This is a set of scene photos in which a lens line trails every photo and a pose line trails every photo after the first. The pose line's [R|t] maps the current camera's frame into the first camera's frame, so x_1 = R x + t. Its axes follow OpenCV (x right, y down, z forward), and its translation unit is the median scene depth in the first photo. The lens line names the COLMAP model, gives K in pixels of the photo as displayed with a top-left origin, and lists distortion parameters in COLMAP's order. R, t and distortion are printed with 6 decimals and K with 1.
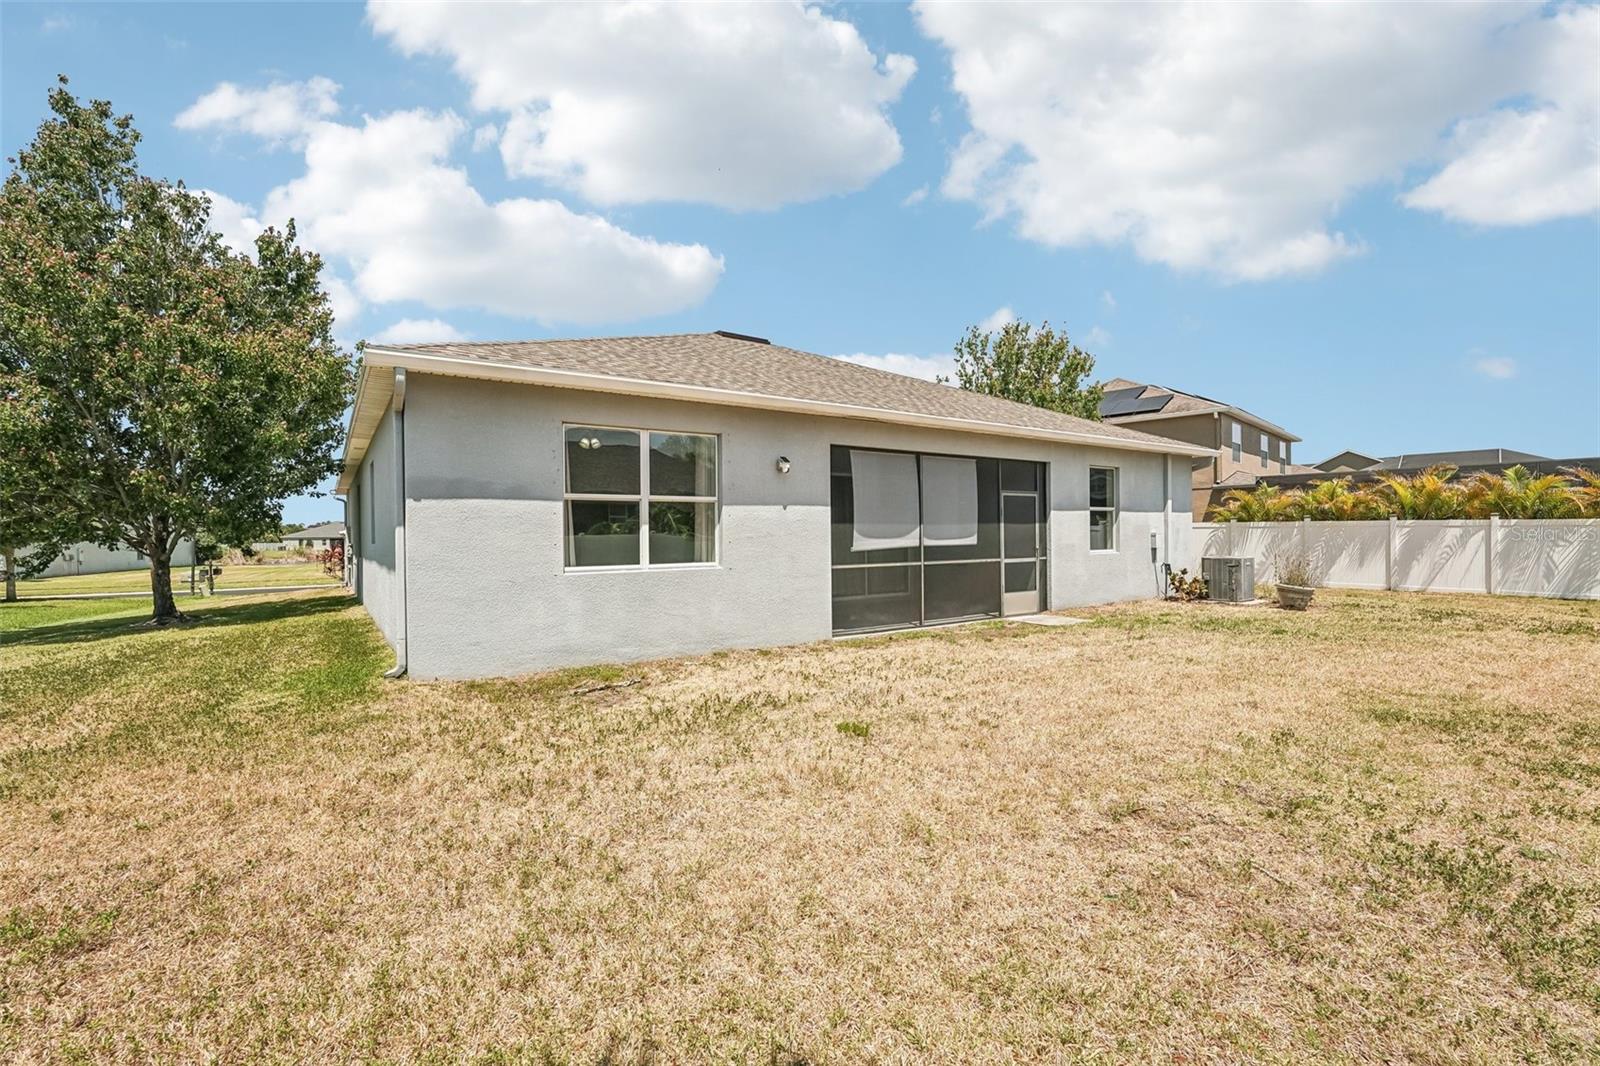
lens RADIAL K [[706.9, 0, 799.2], [0, 706.9, 538.9], [0, 0, 1]] dist [-0.003037, 0.000535]
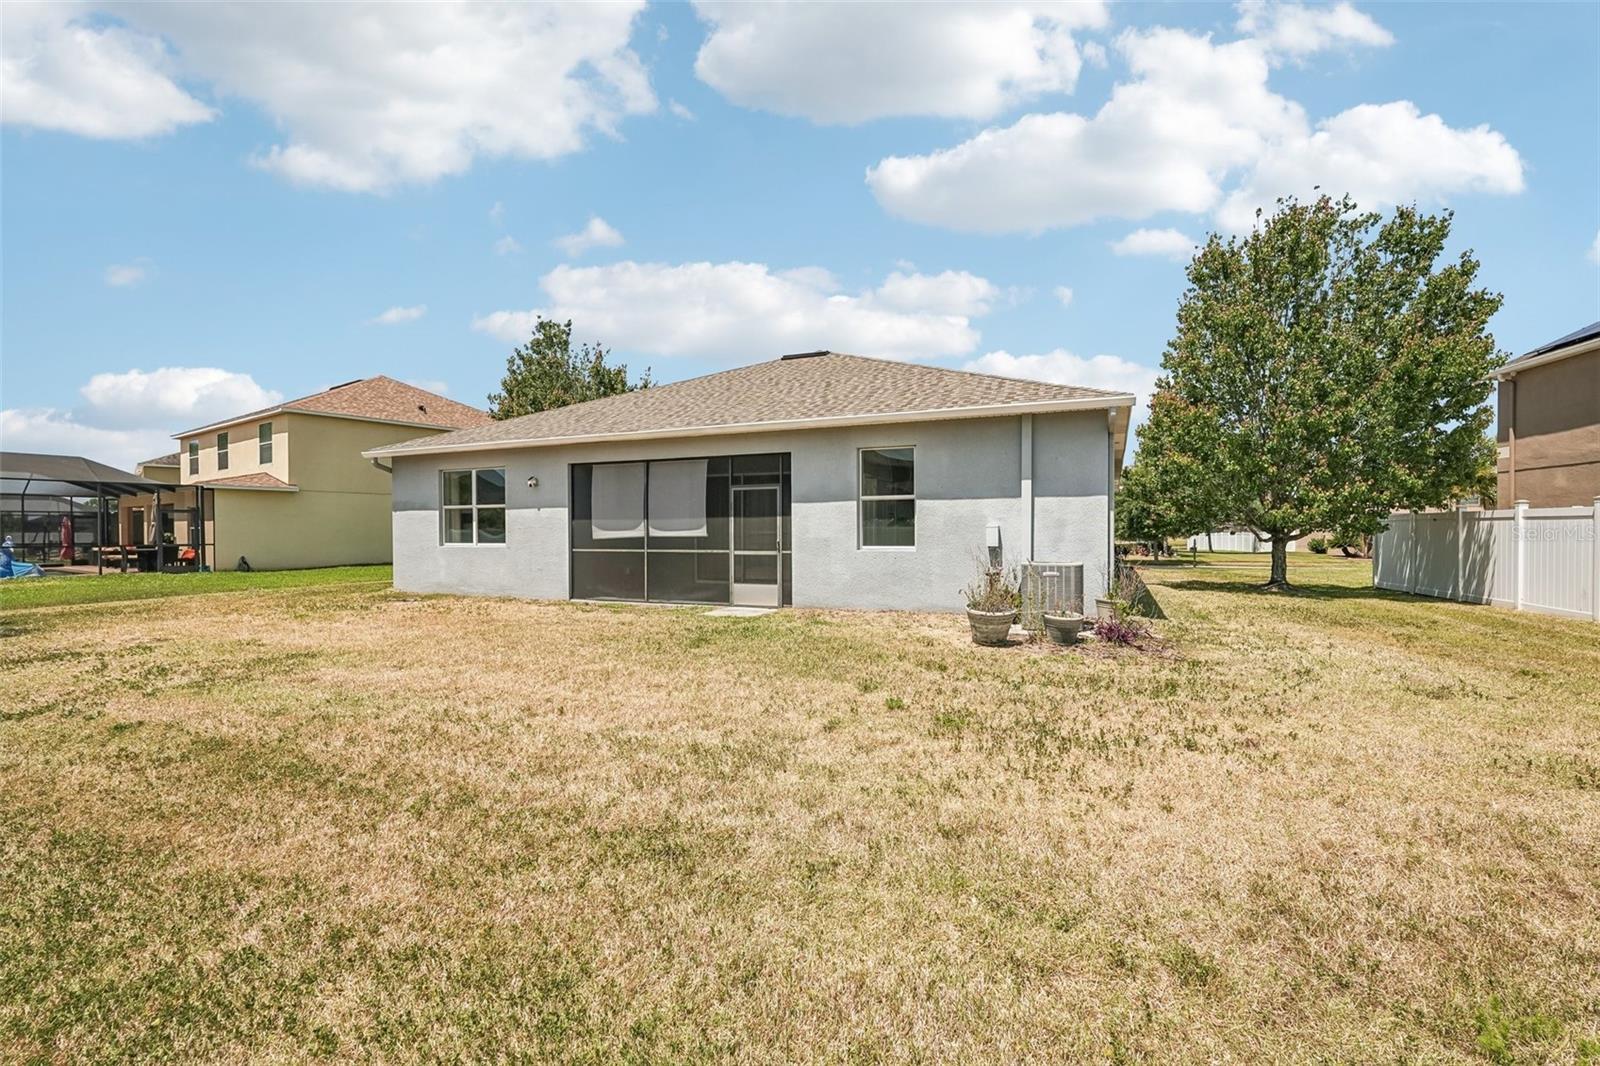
lens RADIAL K [[706.9, 0, 799.2], [0, 706.9, 538.9], [0, 0, 1]] dist [-0.003037, 0.000535]
pose [[0.526152, 0.018895, -0.850180, 1.350912], [-0.005991, 0.999811, 0.018513, -0.010508], [0.850369, -0.004647, 0.526166, 0.578460]]
